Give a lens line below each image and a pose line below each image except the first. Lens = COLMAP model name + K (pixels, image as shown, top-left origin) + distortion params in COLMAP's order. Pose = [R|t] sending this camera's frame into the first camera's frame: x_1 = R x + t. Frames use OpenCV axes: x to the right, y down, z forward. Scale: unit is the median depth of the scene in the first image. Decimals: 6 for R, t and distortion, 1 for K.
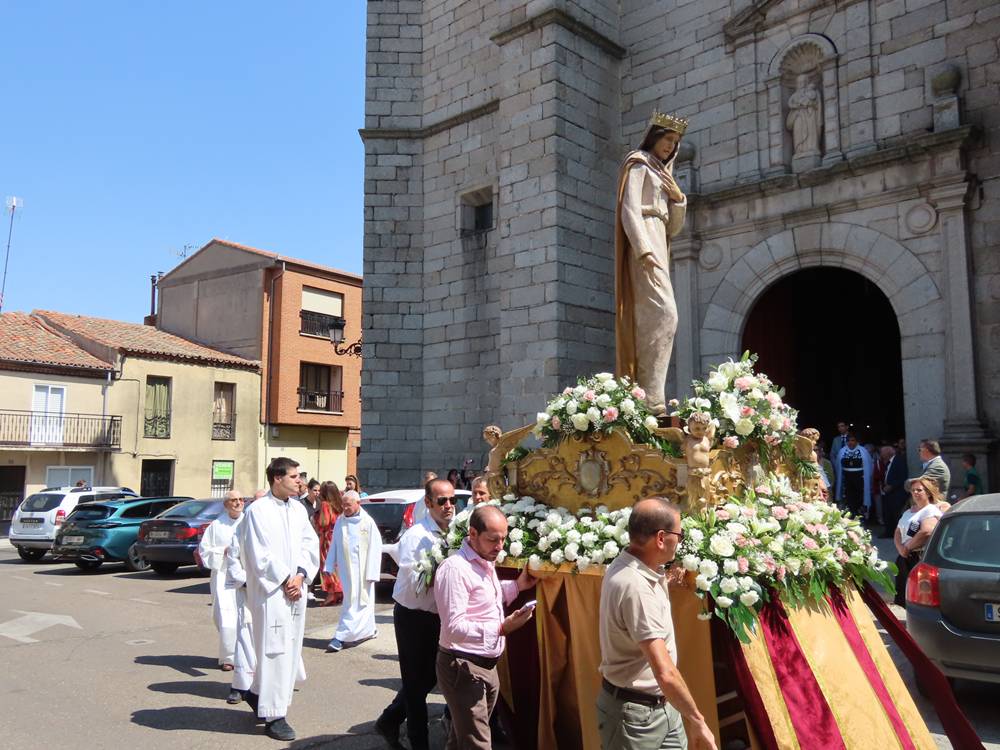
lens RADIAL K [[821.8, 0, 506.0], [0, 821.8, 377.6], [0, 0, 1]] dist [0.006219, -0.022395]
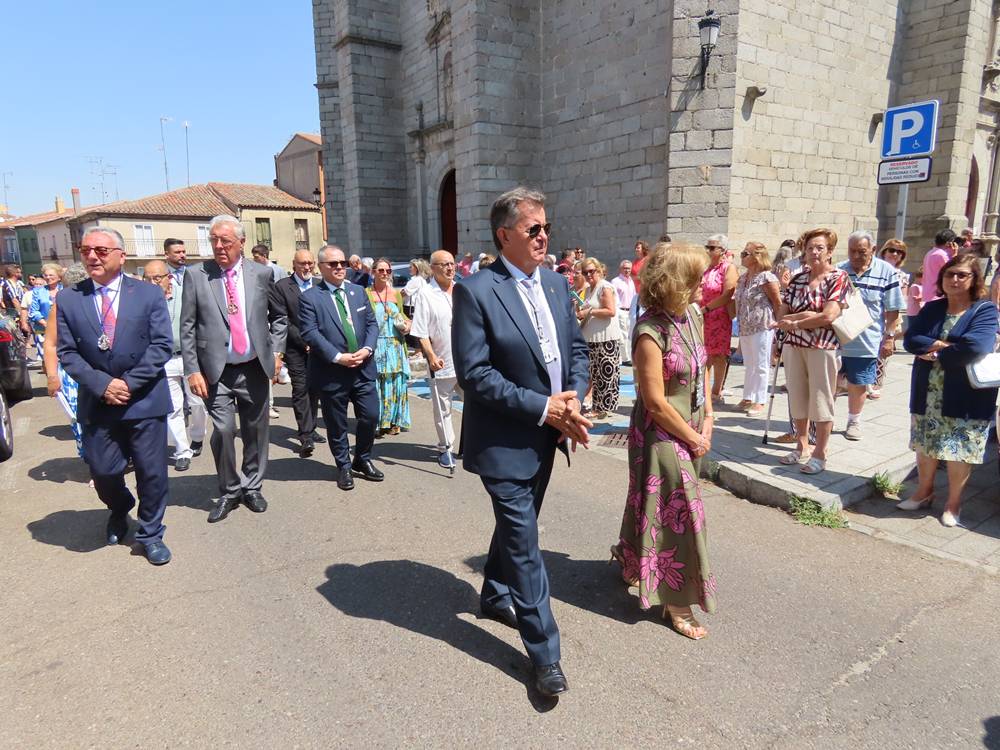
lens RADIAL K [[621.9, 0, 520.6], [0, 621.9, 377.6], [0, 0, 1]] dist [-0.019712, 0.002616]
pose [[0.977022, 0.025729, -0.211579, 0.776973], [0.037453, 0.956515, 0.289268, -0.064762], [0.209822, -0.290546, 0.933573, -0.542189]]
